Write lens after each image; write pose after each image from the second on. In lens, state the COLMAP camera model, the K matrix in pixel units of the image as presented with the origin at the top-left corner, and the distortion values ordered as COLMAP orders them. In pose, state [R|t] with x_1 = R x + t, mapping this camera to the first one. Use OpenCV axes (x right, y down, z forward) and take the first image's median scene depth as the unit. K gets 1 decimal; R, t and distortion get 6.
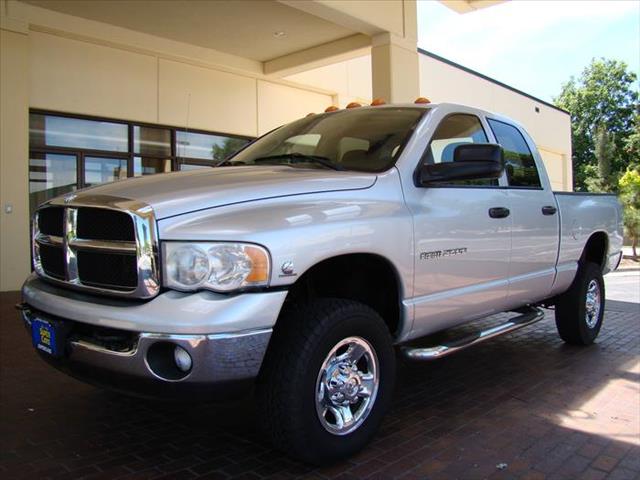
lens RADIAL K [[585.5, 0, 322.9], [0, 585.5, 233.9], [0, 0, 1]] dist [-0.124021, 0.000000]
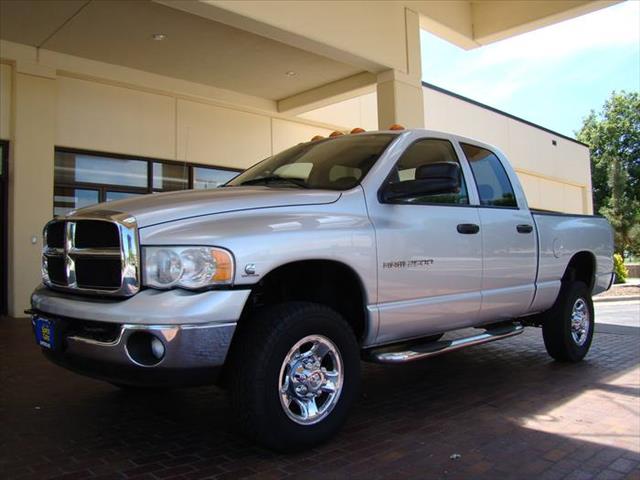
lens RADIAL K [[585.5, 0, 318.9], [0, 585.5, 229.5], [0, 0, 1]] dist [-0.124021, 0.000000]
pose [[0.998435, -0.010649, -0.054893, 0.099632], [0.006564, 0.997231, -0.074071, 0.048337], [0.055530, 0.073595, 0.995741, -0.098806]]
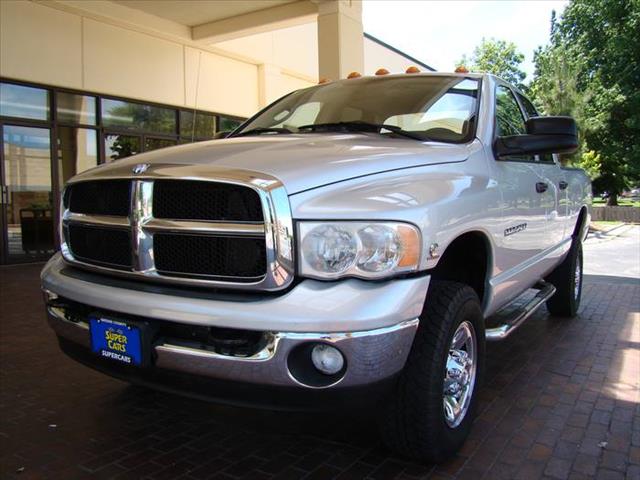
lens RADIAL K [[585.5, 0, 317.0], [0, 585.5, 234.3], [0, 0, 1]] dist [-0.124021, 0.000000]
pose [[0.982500, -0.013881, 0.185746, -0.287875], [0.005624, 0.998975, 0.044909, -0.003862], [-0.186179, -0.043079, 0.981571, 0.124432]]
